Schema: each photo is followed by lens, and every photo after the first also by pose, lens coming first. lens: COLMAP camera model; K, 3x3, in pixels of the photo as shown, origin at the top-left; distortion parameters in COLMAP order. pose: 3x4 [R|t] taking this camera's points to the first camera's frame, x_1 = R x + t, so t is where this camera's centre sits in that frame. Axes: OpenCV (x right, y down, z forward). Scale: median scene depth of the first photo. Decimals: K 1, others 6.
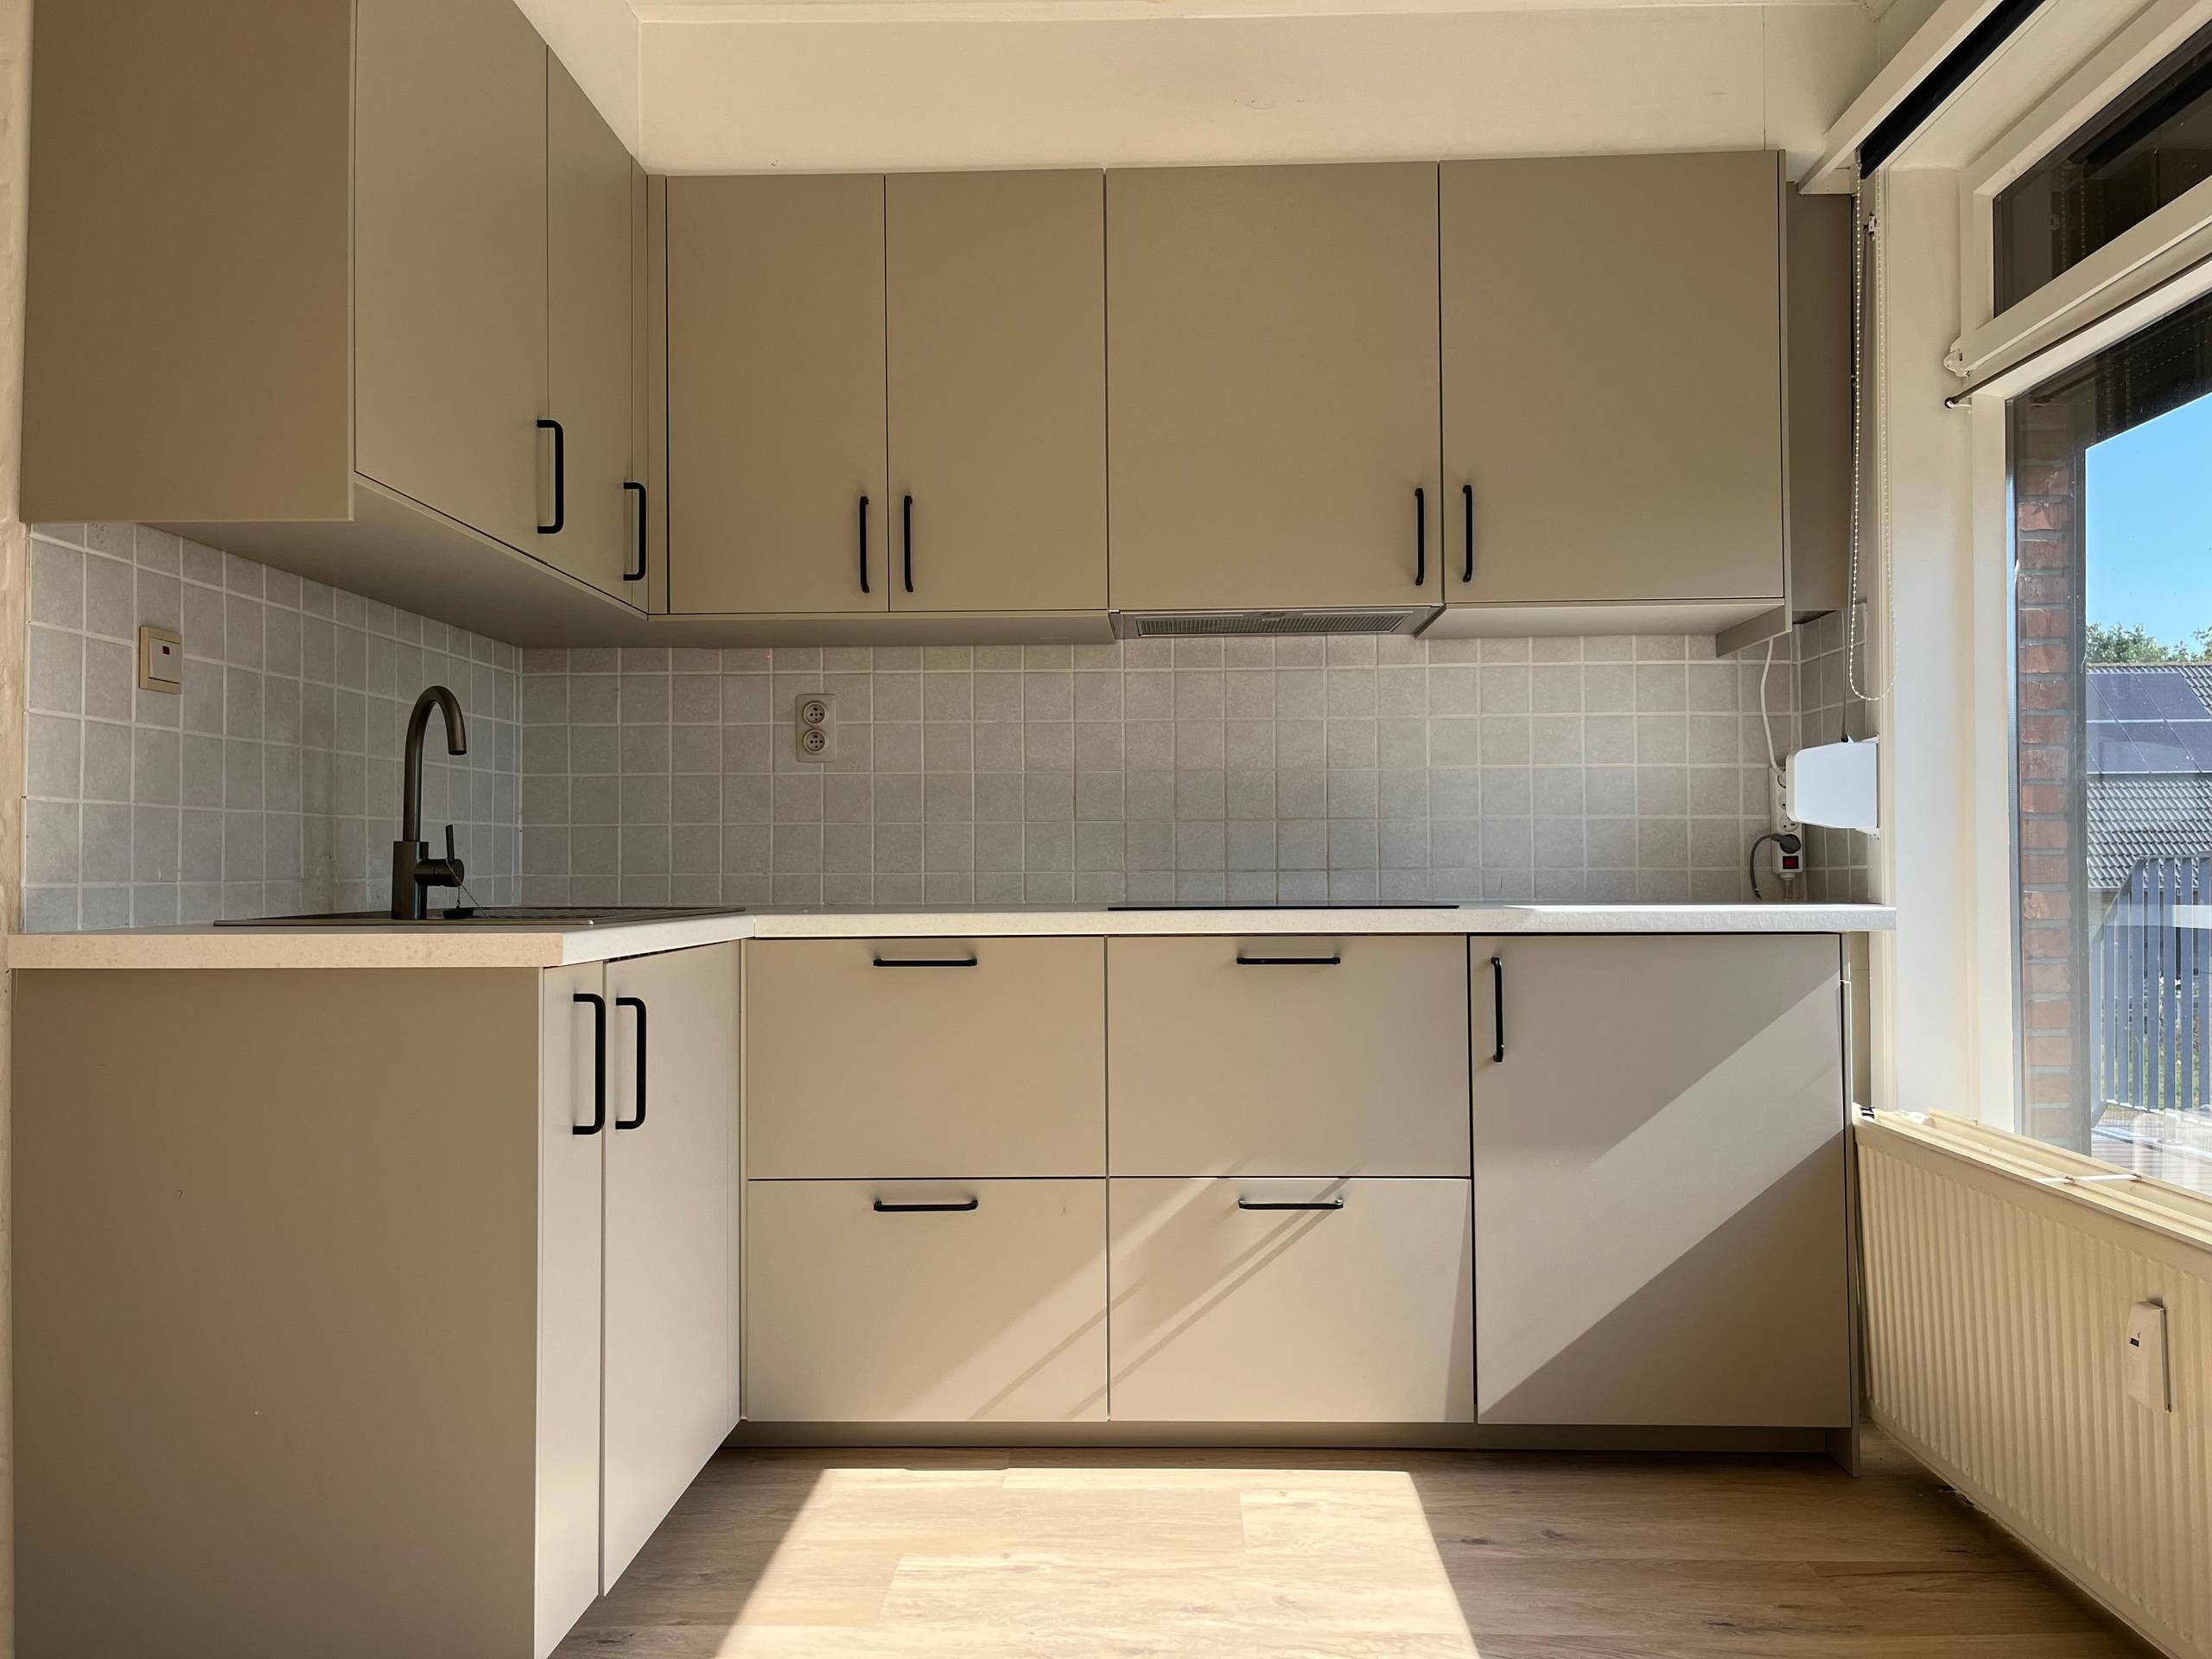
lens RADIAL K [[1674.4, 0, 1121.4], [0, 1674.4, 828.6], [0, 0, 1]] dist [0.059291, -0.084200]
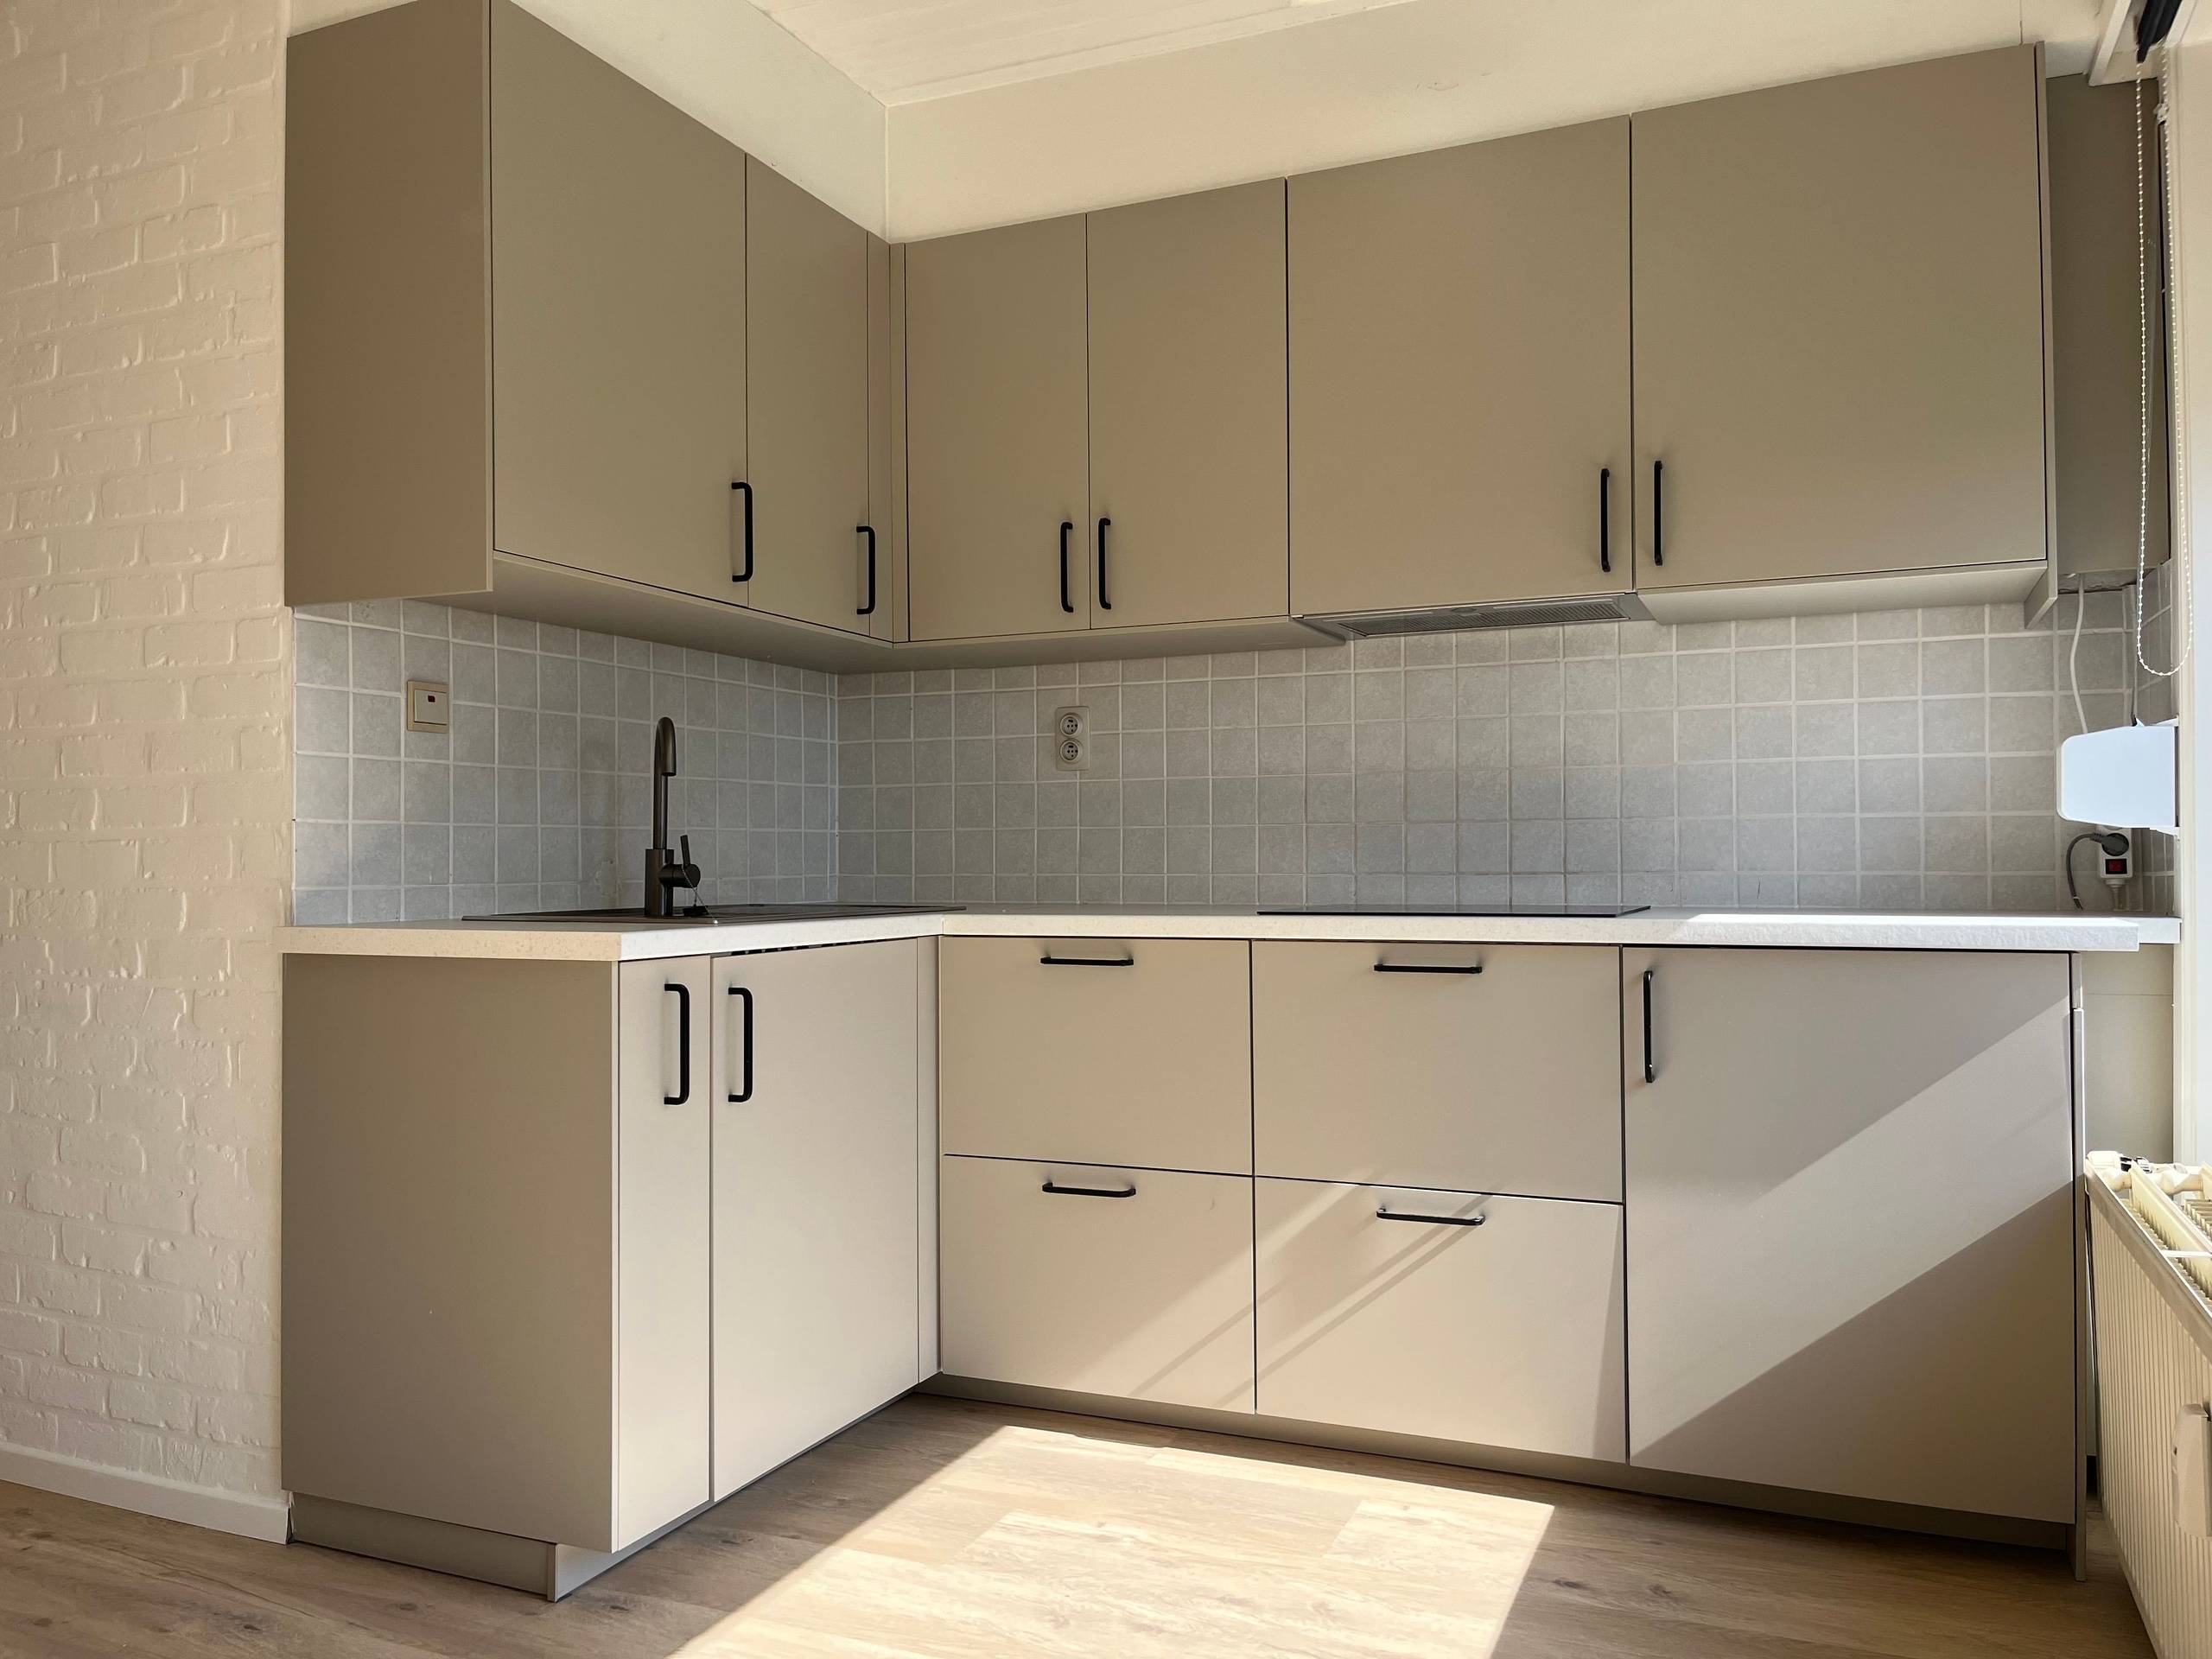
lens RADIAL K [[1674.4, 0, 1123.8], [0, 1674.4, 838.6], [0, 0, 1]] dist [0.059291, -0.084200]
pose [[0.929005, -0.004271, -0.370042, 0.297575], [0.008794, 0.999906, 0.010538, -0.008787], [0.369963, -0.013044, 0.928955, 0.025729]]
